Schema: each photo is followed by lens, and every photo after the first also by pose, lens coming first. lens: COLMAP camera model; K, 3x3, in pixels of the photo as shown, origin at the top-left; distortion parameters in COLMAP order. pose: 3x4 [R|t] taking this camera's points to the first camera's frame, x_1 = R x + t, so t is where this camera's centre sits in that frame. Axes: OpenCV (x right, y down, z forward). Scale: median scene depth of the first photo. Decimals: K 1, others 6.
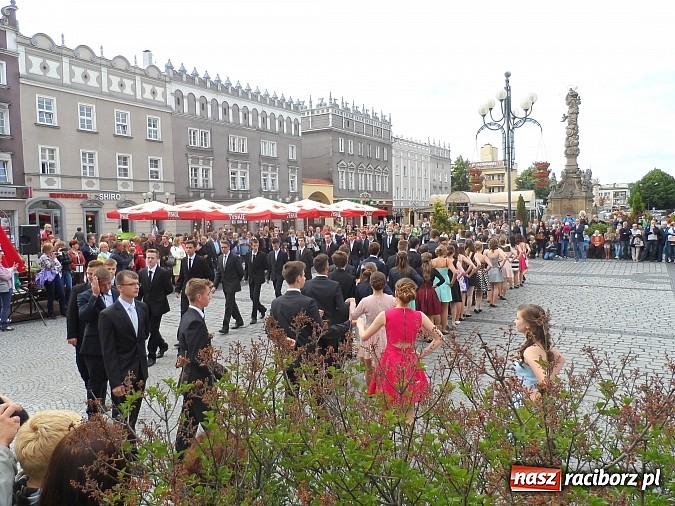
lens RADIAL K [[521.6, 0, 339.6], [0, 521.6, 257.5], [0, 0, 1]] dist [-0.036081, 0.021170]
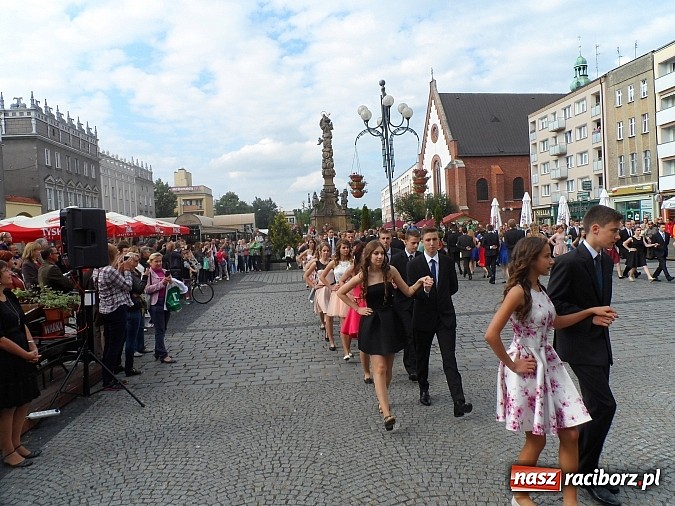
lens RADIAL K [[521.6, 0, 343.1], [0, 521.6, 254.2], [0, 0, 1]] dist [-0.036081, 0.021170]
pose [[0.805943, -0.043780, 0.590372, -0.180031], [0.079866, 0.996186, -0.035154, 0.005165], [-0.586581, 0.075483, 0.806365, 0.126578]]
